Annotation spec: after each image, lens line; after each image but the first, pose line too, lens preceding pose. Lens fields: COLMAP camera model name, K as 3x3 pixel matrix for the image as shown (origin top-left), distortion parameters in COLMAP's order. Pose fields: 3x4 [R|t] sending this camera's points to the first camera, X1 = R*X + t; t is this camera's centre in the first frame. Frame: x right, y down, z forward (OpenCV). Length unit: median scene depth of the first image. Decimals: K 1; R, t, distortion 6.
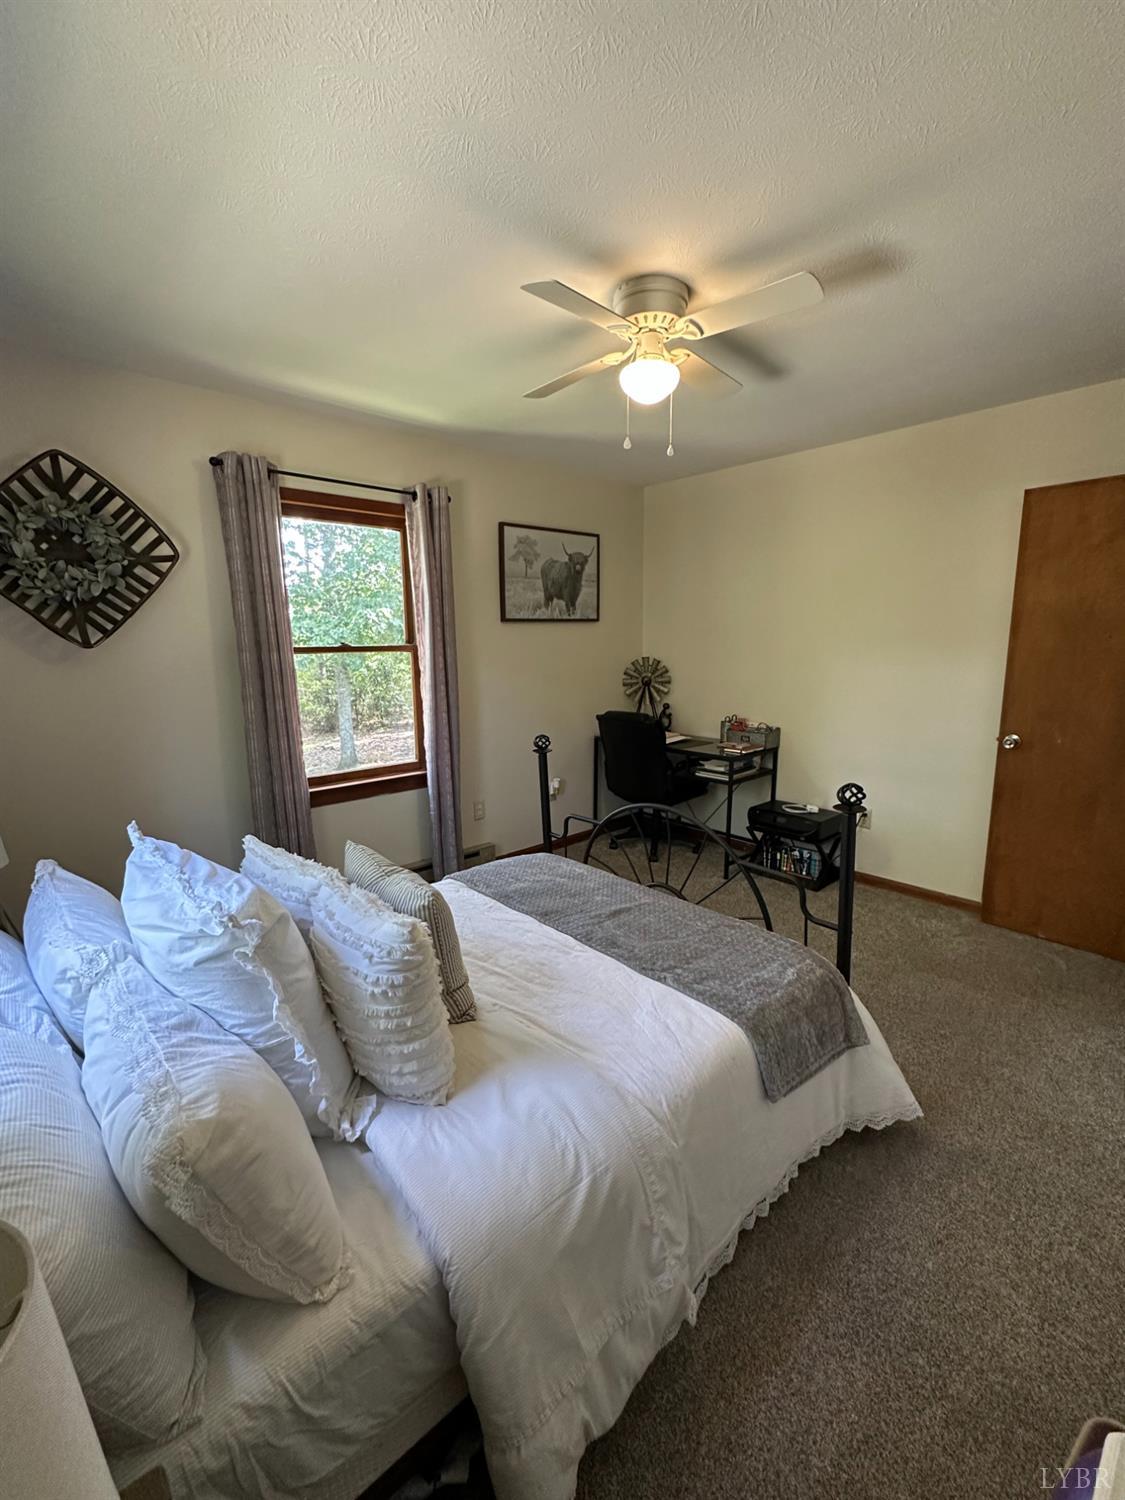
lens RADIAL K [[653.5, 0, 561.1], [0, 653.5, 749.7], [0, 0, 1]] dist [-0.003186, 0.001684]
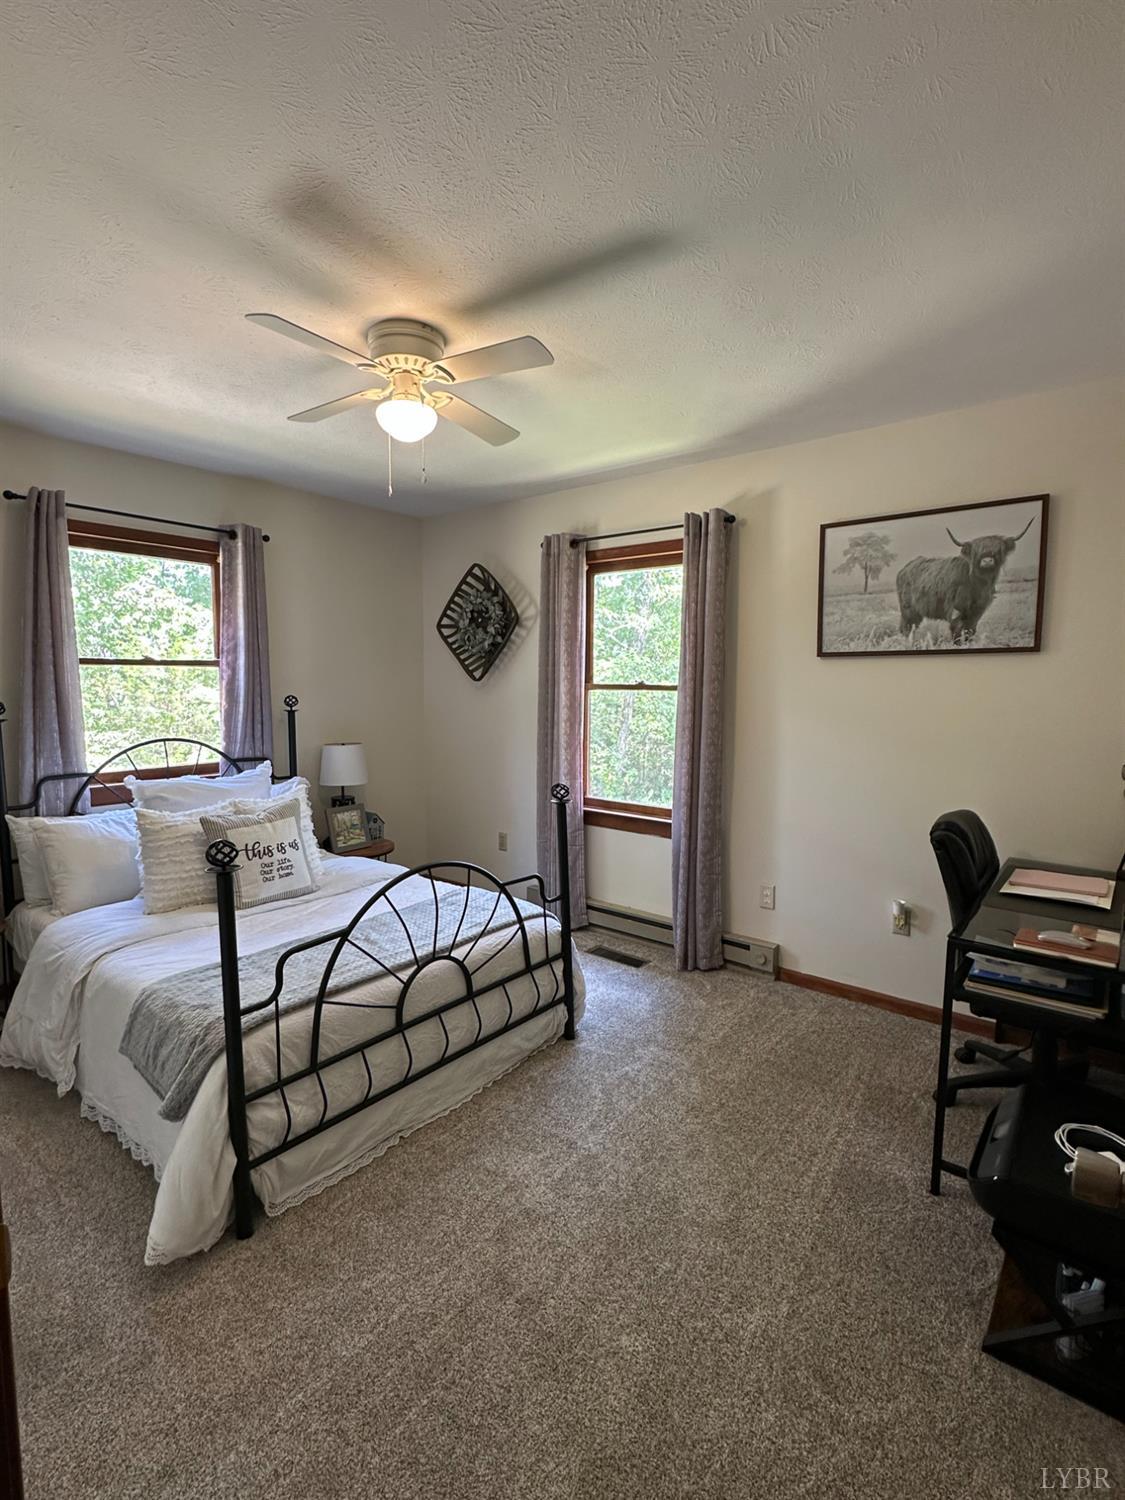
lens RADIAL K [[747.4, 0, 556.6], [0, 747.4, 754.7], [0, 0, 1]] dist [0.008153, 0.000006]
pose [[0.131851, 0.100755, -0.986136, 0.700751], [-0.186349, 0.979604, 0.075172, -0.093203], [0.973596, 0.173854, 0.147938, 0.589228]]
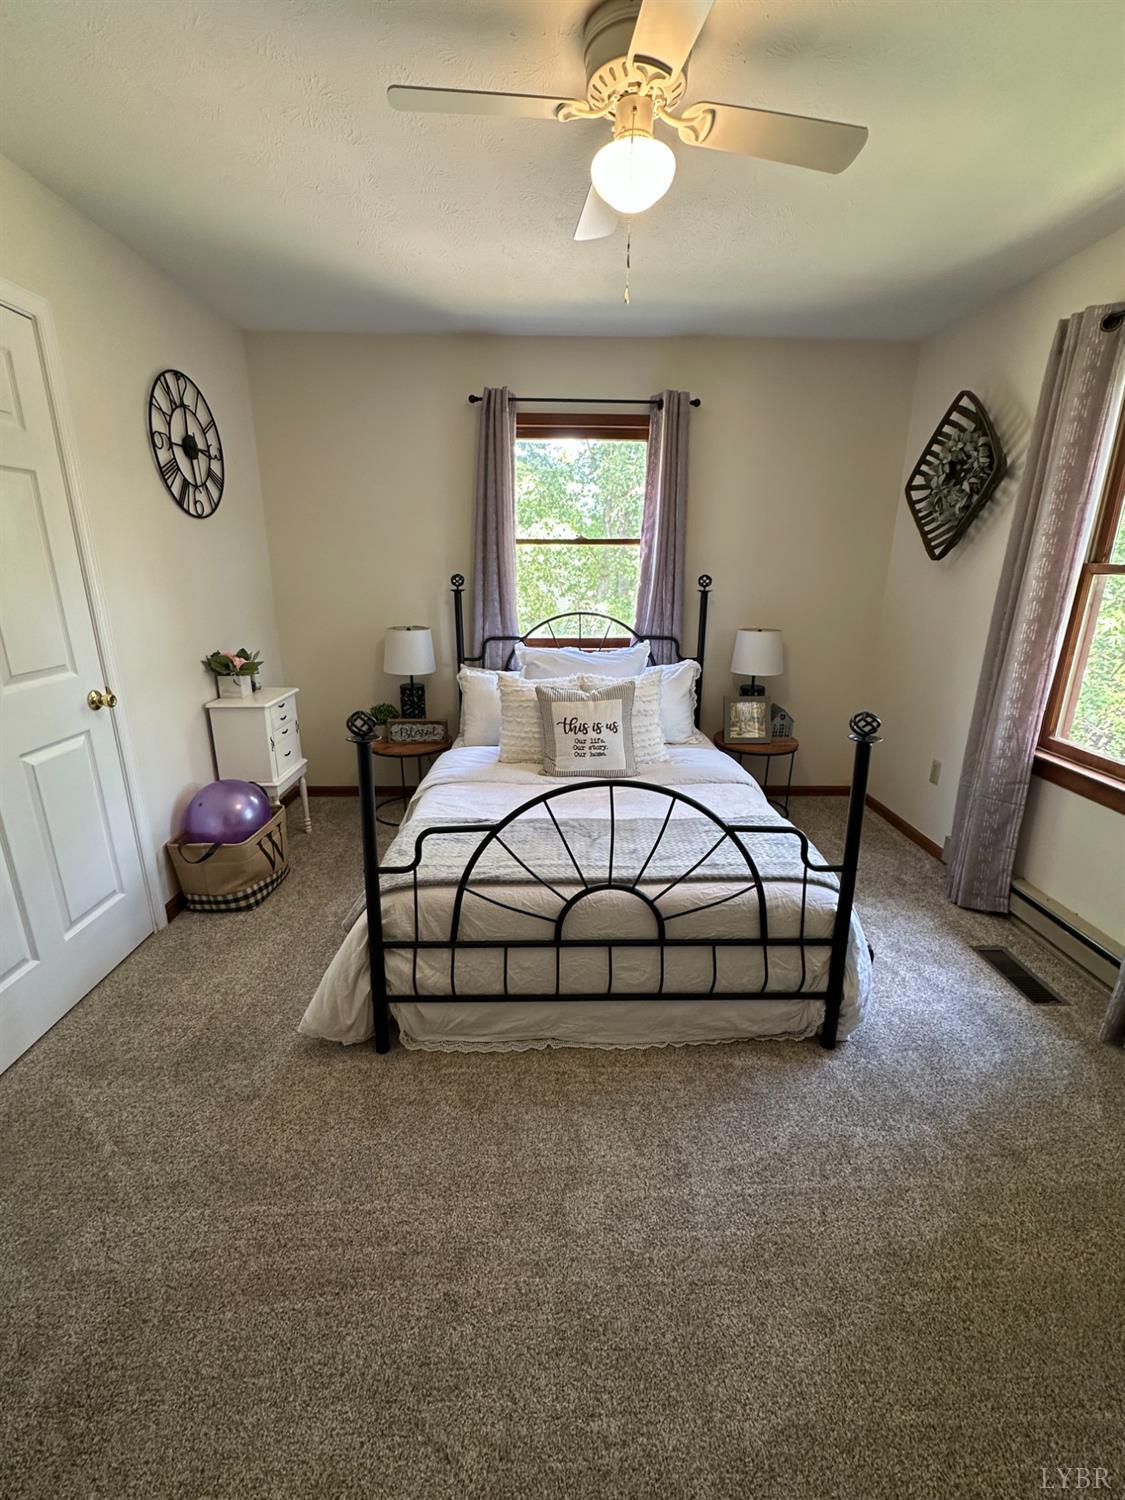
lens RADIAL K [[653.5, 0, 564.8], [0, 653.5, 754.7], [0, 0, 1]] dist [-0.003186, 0.001684]
pose [[-0.674762, 0.207201, -0.708353, 0.422288], [-0.140826, 0.906001, 0.399163, -0.131864], [0.724475, 0.369094, -0.582156, 0.832516]]
